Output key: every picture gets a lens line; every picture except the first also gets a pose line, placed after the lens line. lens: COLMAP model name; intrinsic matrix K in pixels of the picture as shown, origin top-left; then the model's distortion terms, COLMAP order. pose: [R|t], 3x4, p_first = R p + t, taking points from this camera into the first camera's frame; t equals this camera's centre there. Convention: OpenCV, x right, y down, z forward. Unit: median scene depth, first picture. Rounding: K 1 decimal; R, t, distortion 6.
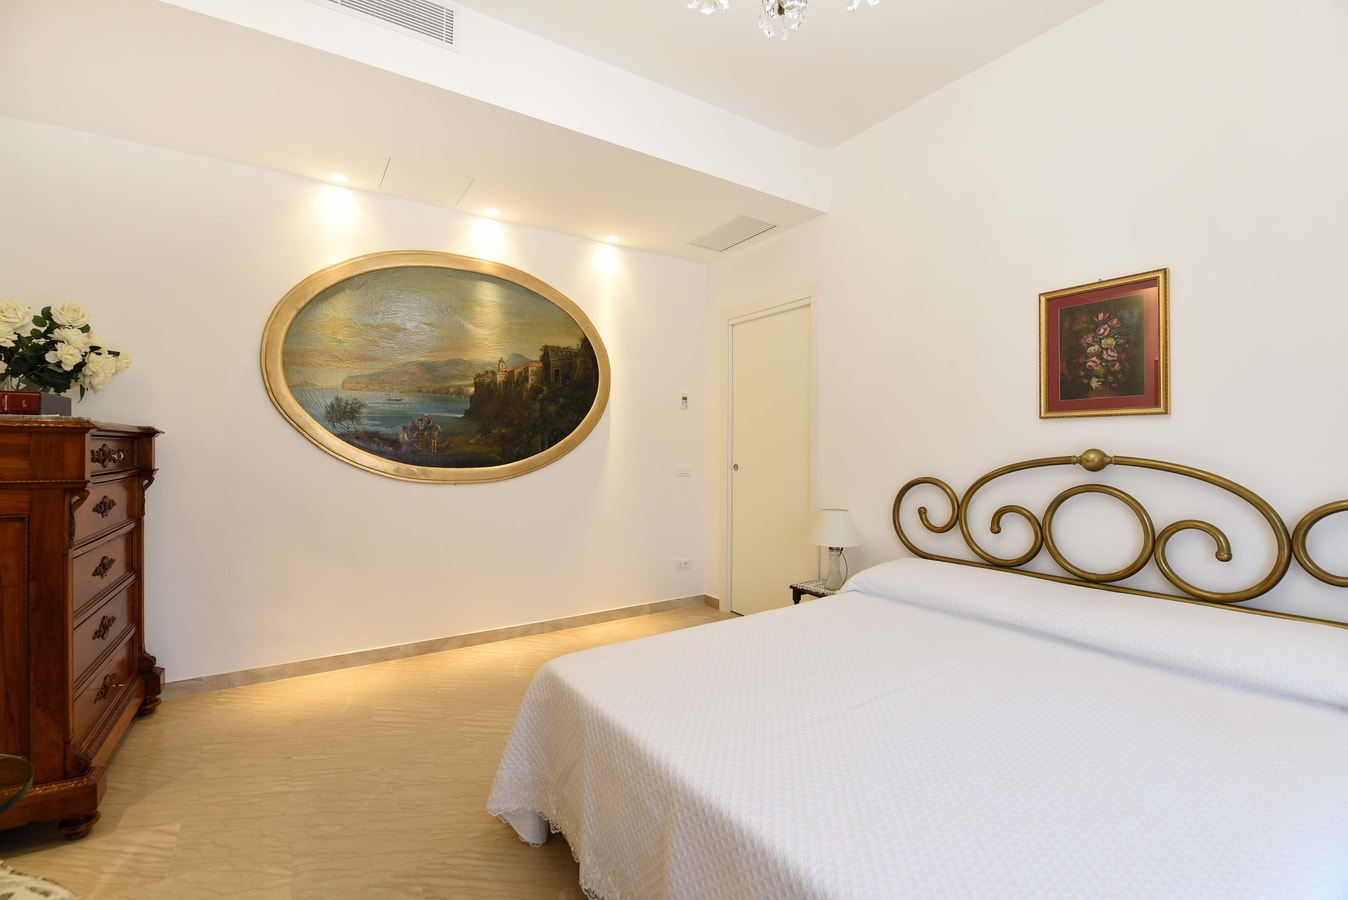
lens RADIAL K [[576.3, 0, 676.9], [0, 576.3, 448.3], [0, 0, 1]] dist [-0.004605, -0.008300]
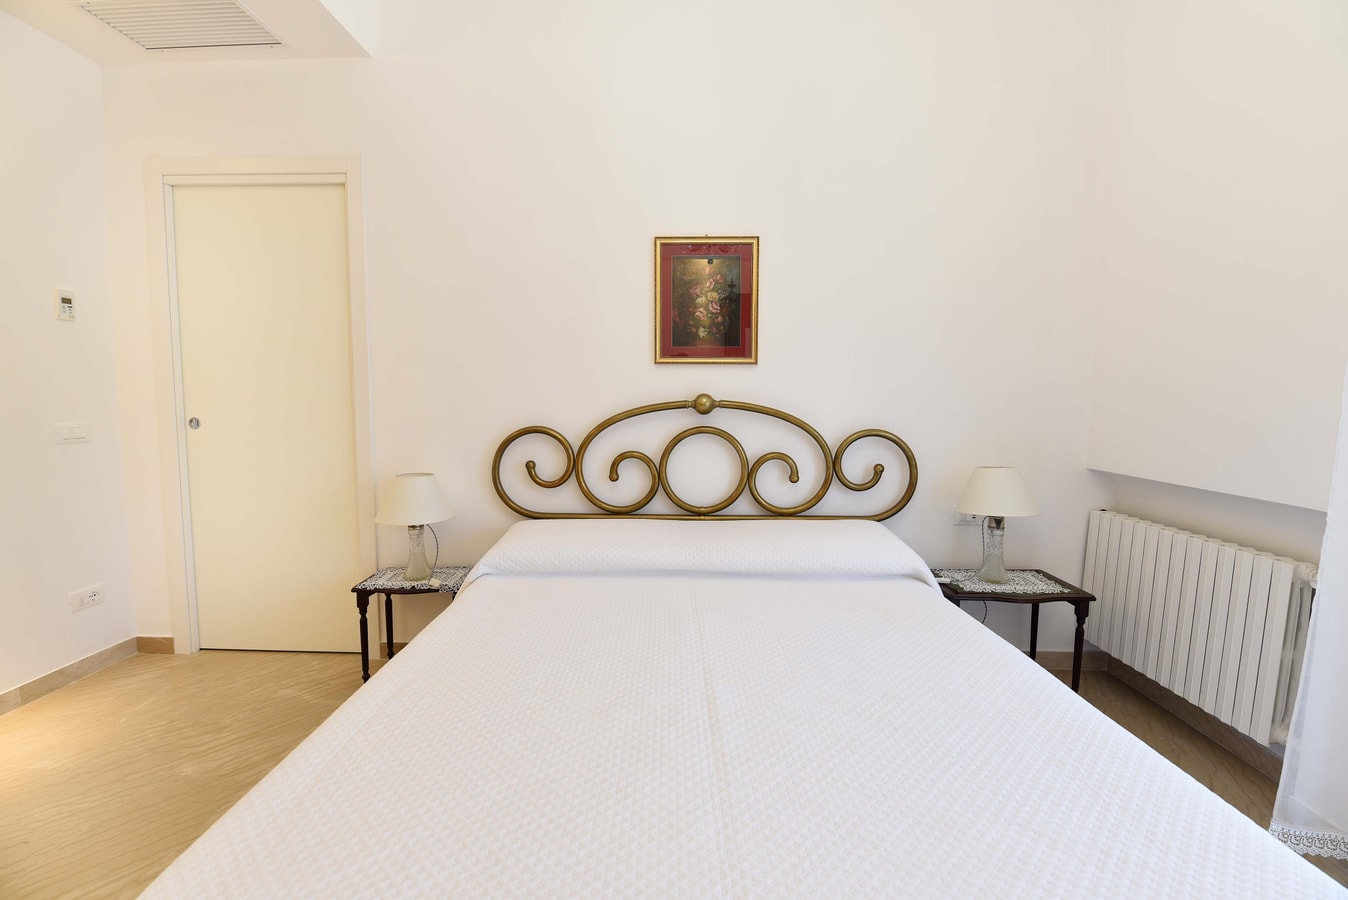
lens RADIAL K [[576.3, 0, 669.5], [0, 576.3, 450.5], [0, 0, 1]] dist [-0.004605, -0.008300]
pose [[0.572253, -0.071276, 0.816974, -0.198324], [-0.002272, 0.996074, 0.088493, 0.010813], [-0.820074, -0.052496, 0.569845, 0.404169]]
